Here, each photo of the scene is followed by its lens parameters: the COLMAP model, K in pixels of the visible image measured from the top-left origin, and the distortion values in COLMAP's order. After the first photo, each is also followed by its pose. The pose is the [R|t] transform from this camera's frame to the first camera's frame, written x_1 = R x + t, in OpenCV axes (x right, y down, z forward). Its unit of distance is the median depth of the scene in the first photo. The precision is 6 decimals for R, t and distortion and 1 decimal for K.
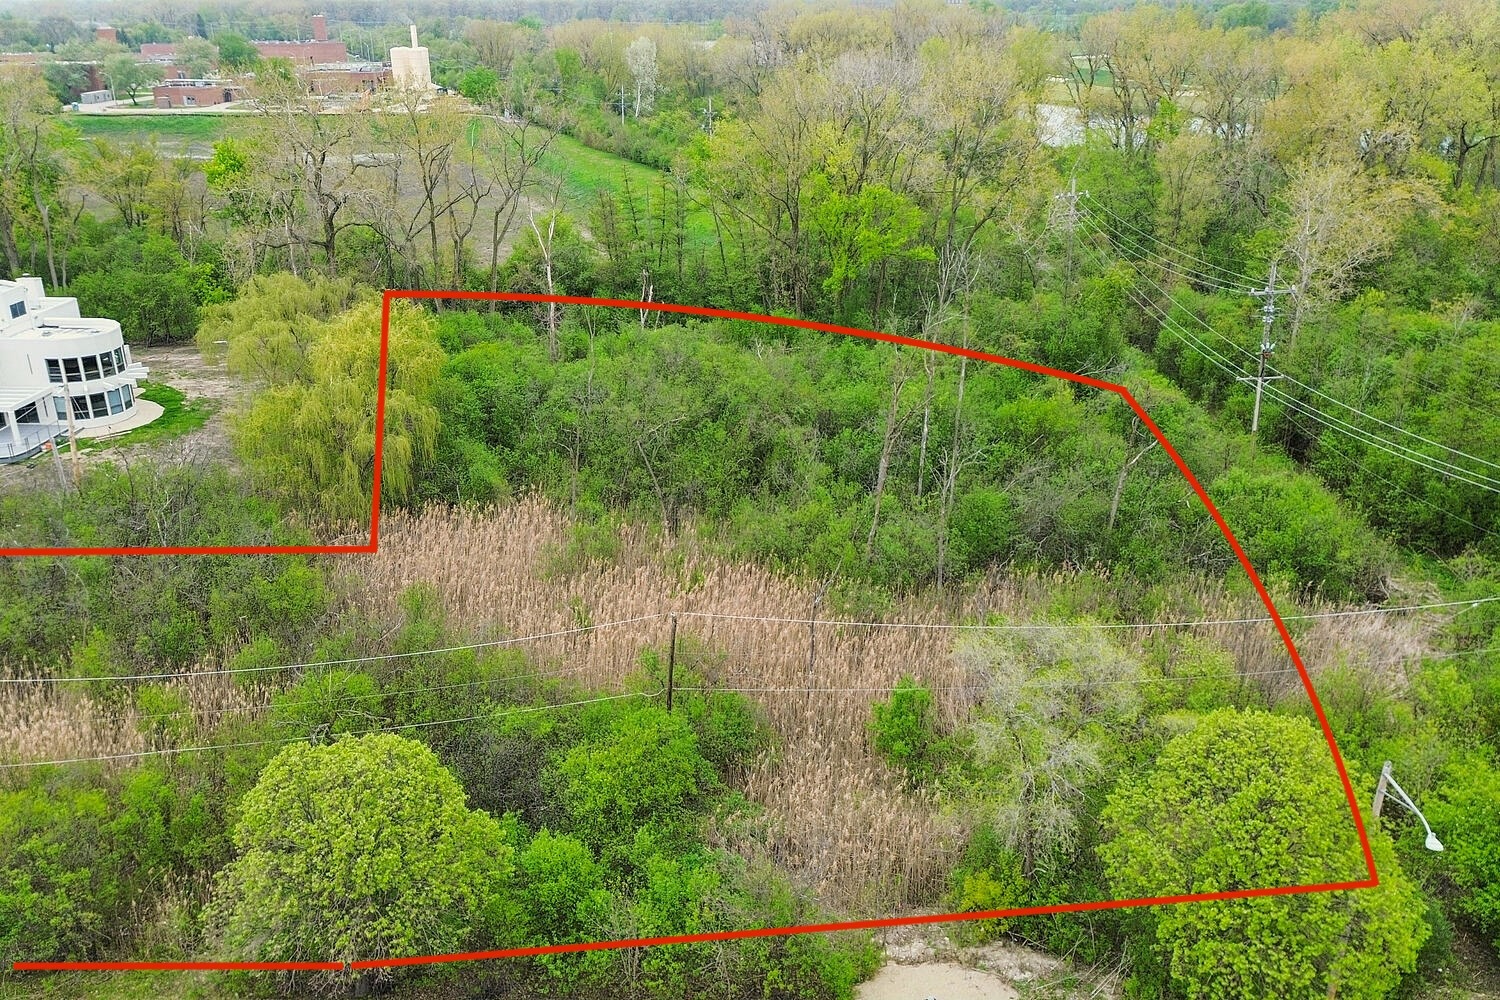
lens RADIAL K [[1246.8, 0, 760.3], [0, 1246.8, 495.2], [0, 0, 1]] dist [0.085748, -0.082347]
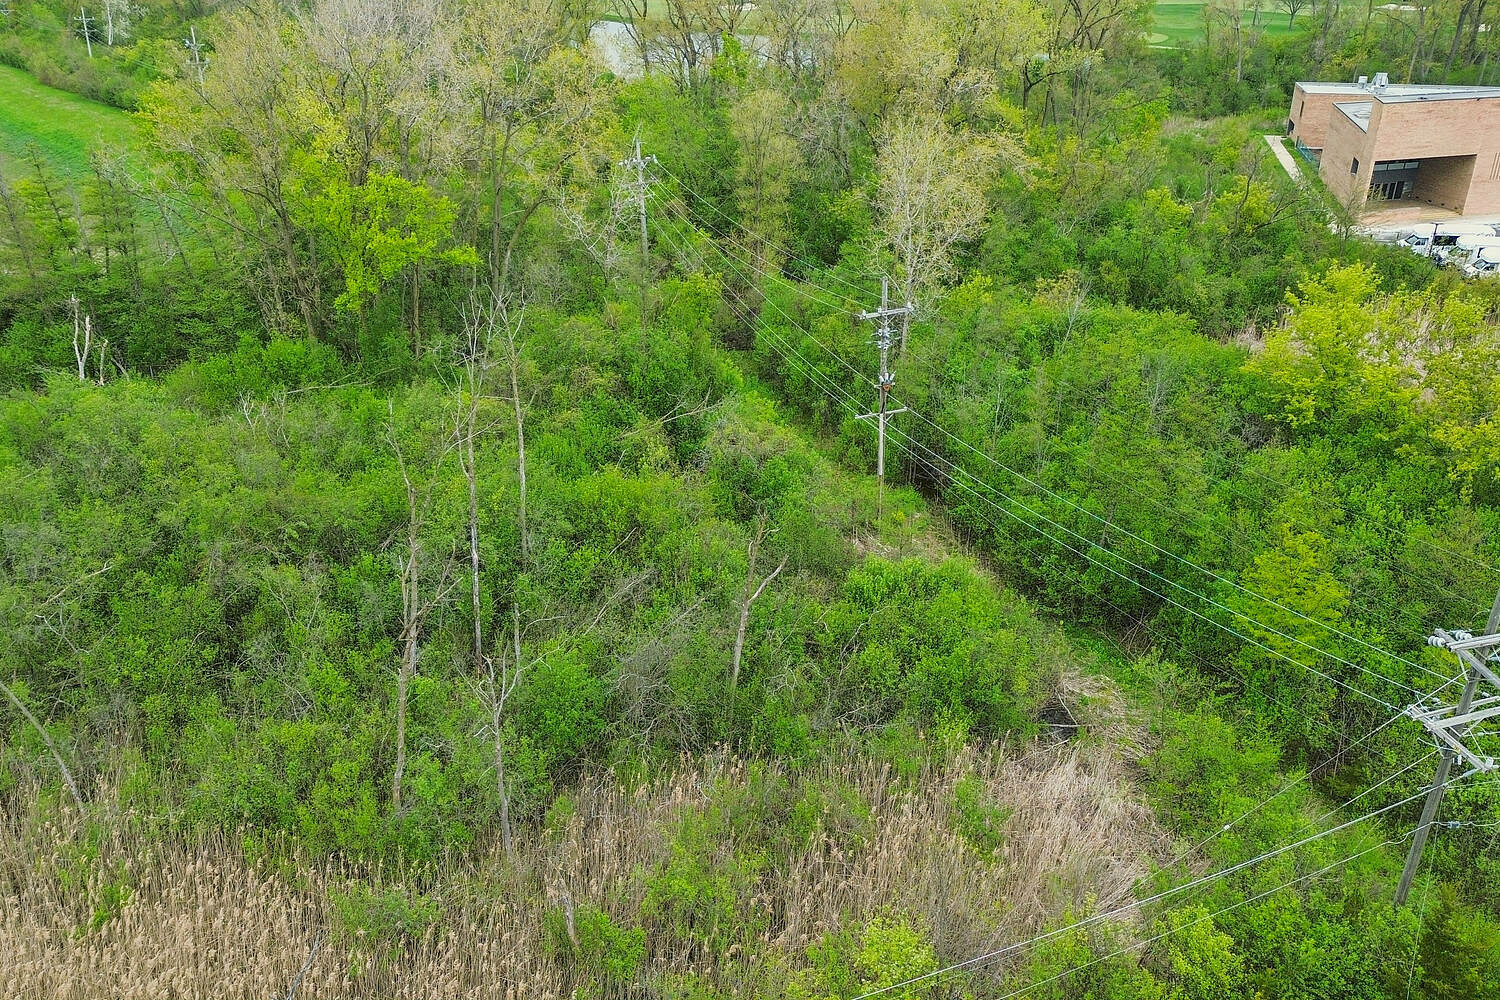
lens RADIAL K [[1246.8, 0, 752.0], [0, 1246.8, 503.1], [0, 0, 1]] dist [0.085748, -0.082347]
pose [[0.948283, -0.127137, 0.290852, 0.057458], [0.106601, 0.990622, 0.085461, -0.093546], [-0.298990, -0.050036, 0.952944, 0.200957]]
